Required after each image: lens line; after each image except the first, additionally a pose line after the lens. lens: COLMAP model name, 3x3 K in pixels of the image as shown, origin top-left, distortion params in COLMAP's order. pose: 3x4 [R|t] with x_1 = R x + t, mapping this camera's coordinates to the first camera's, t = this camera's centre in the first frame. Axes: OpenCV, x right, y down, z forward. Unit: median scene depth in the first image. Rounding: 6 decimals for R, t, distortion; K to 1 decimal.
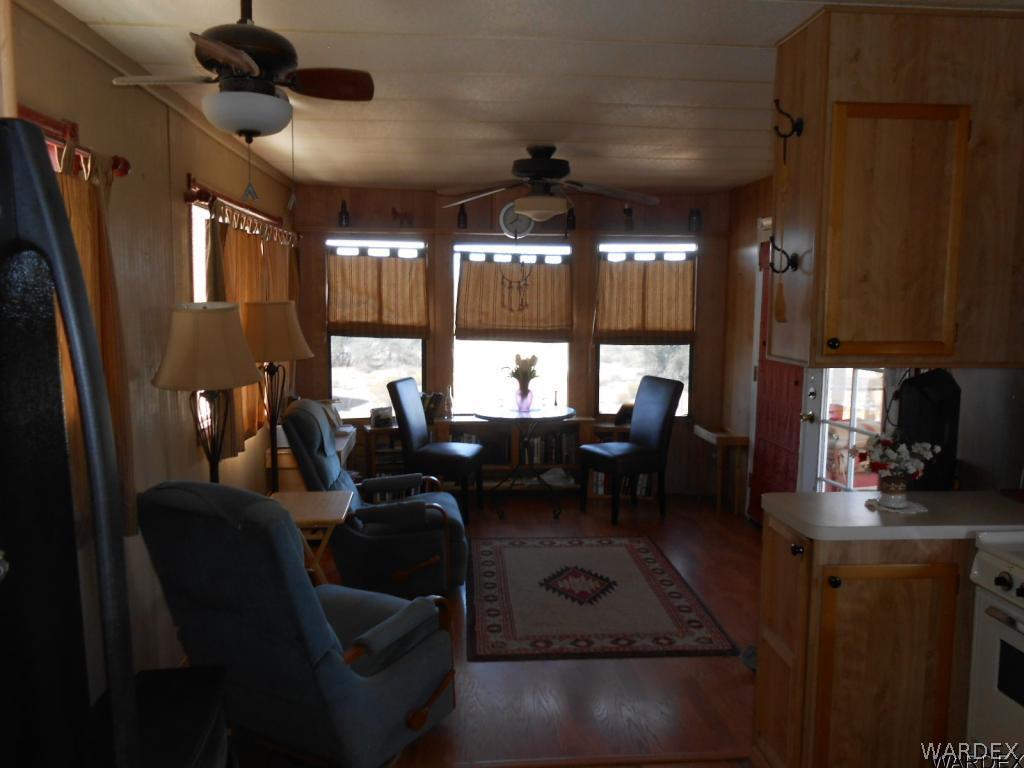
lens RADIAL K [[799.1, 0, 510.6], [0, 799.1, 387.9], [0, 0, 1]] dist [-0.032208, 0.049619]
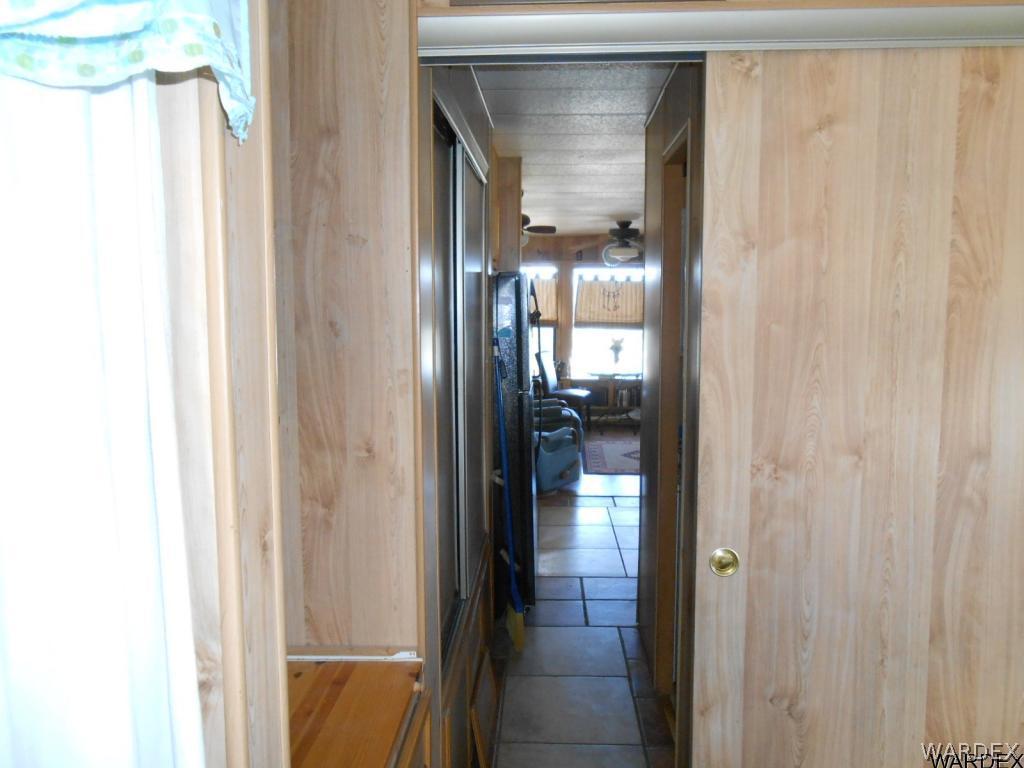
lens RADIAL K [[799.1, 0, 513.0], [0, 799.1, 374.4], [0, 0, 1]] dist [-0.032208, 0.049619]
pose [[0.991525, 0.010475, -0.129496, 0.018559], [-0.013678, 0.999622, -0.023865, 0.075286], [0.129197, 0.025434, 0.991293, -0.634711]]
